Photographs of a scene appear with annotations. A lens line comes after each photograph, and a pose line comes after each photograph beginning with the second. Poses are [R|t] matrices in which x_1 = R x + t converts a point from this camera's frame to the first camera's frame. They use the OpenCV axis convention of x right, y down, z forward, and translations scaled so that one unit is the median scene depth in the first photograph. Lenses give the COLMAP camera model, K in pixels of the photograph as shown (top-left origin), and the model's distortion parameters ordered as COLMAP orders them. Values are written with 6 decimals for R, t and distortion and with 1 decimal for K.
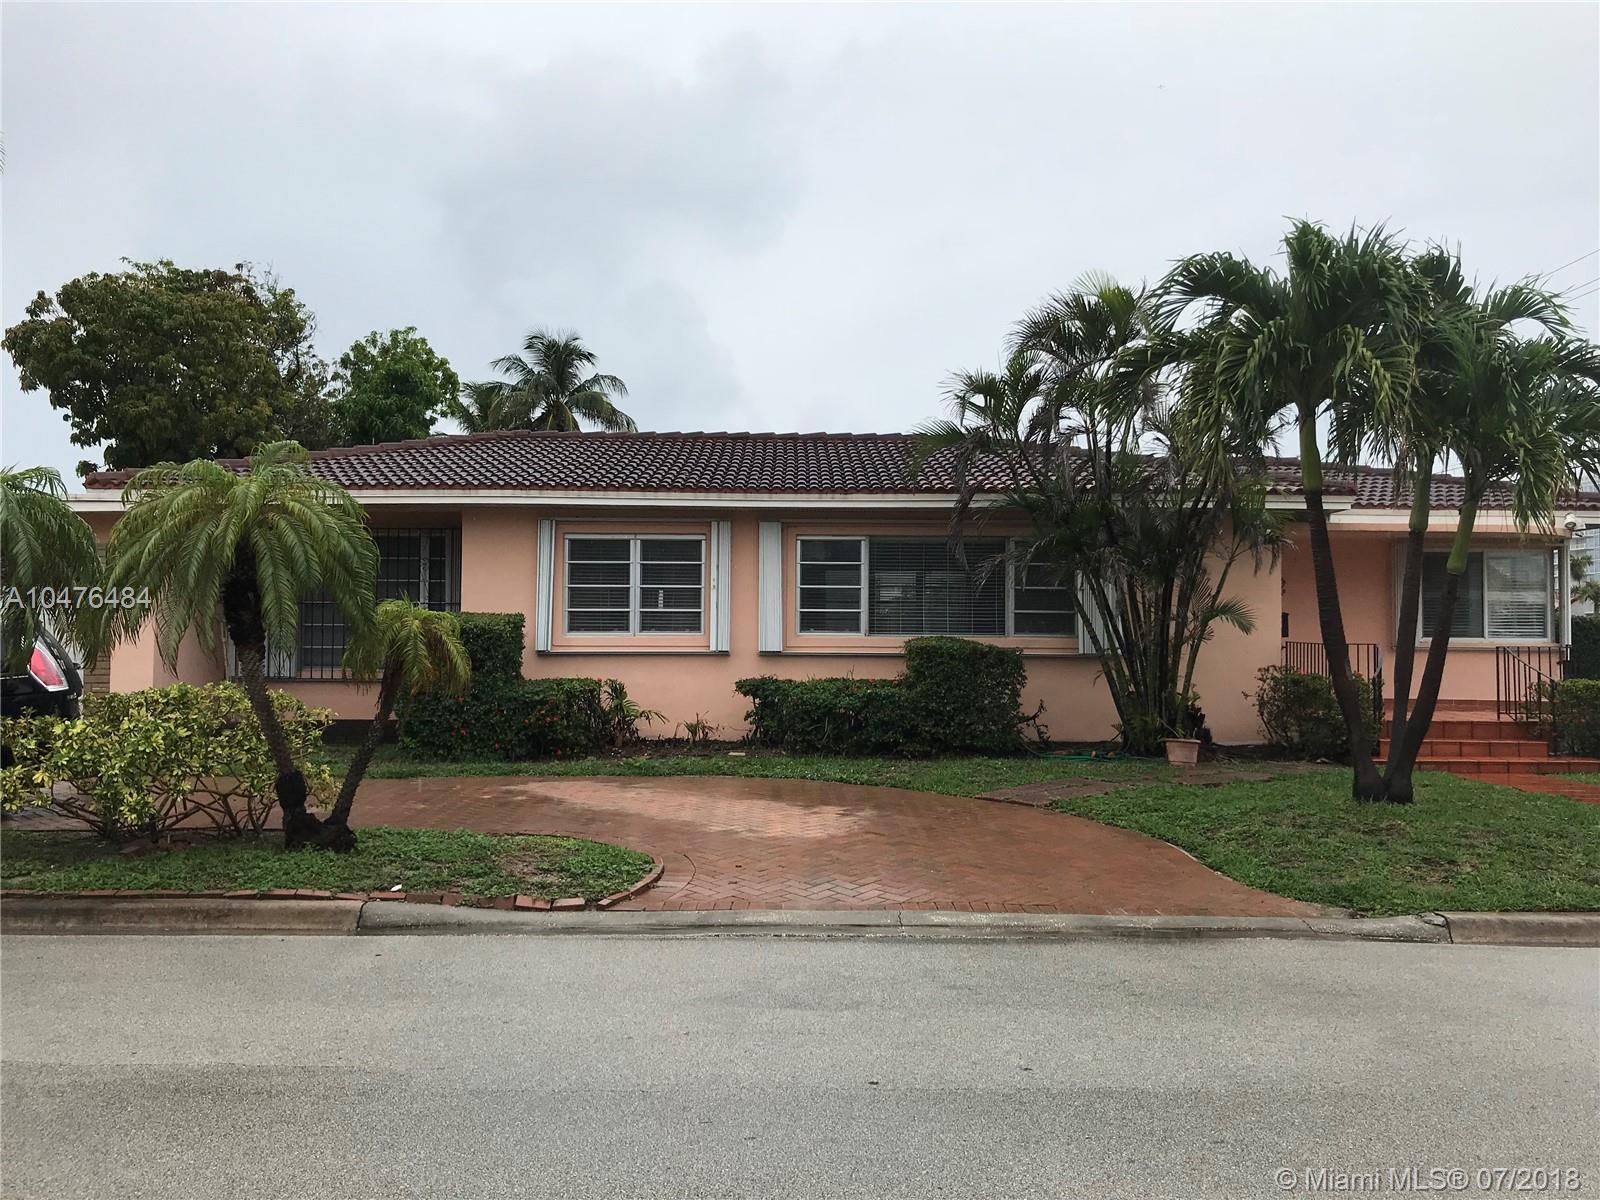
lens RADIAL K [[1291.6, 0, 800.0], [0, 1291.6, 600.0], [0, 0, 1]] dist [-0.038428, 0.002149]
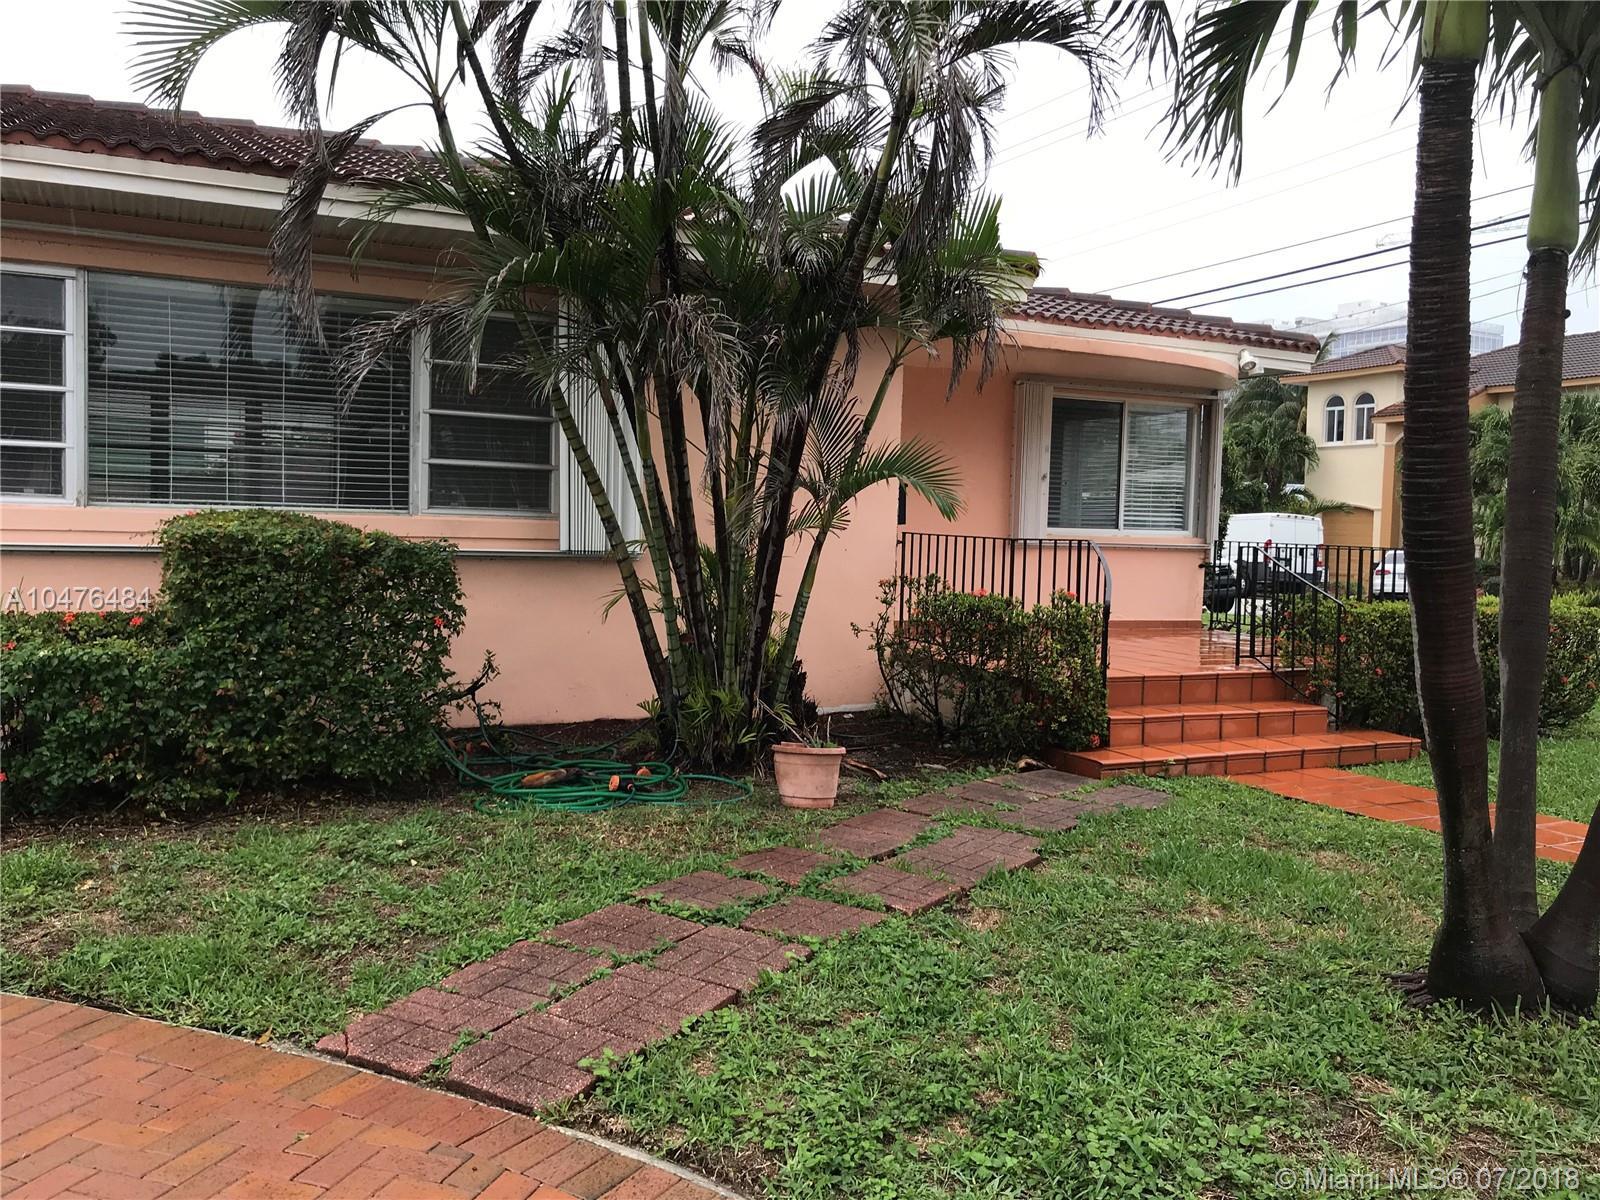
lens RADIAL K [[1352.4, 0, 800.0], [0, 1352.4, 600.0], [0, 0, 1]] dist [-0.008585, 0.007393]
pose [[0.899103, -0.006327, 0.437691, 0.076603], [-0.035255, 0.995601, 0.086812, 0.012913], [-0.436315, -0.093484, 0.894925, 0.532410]]
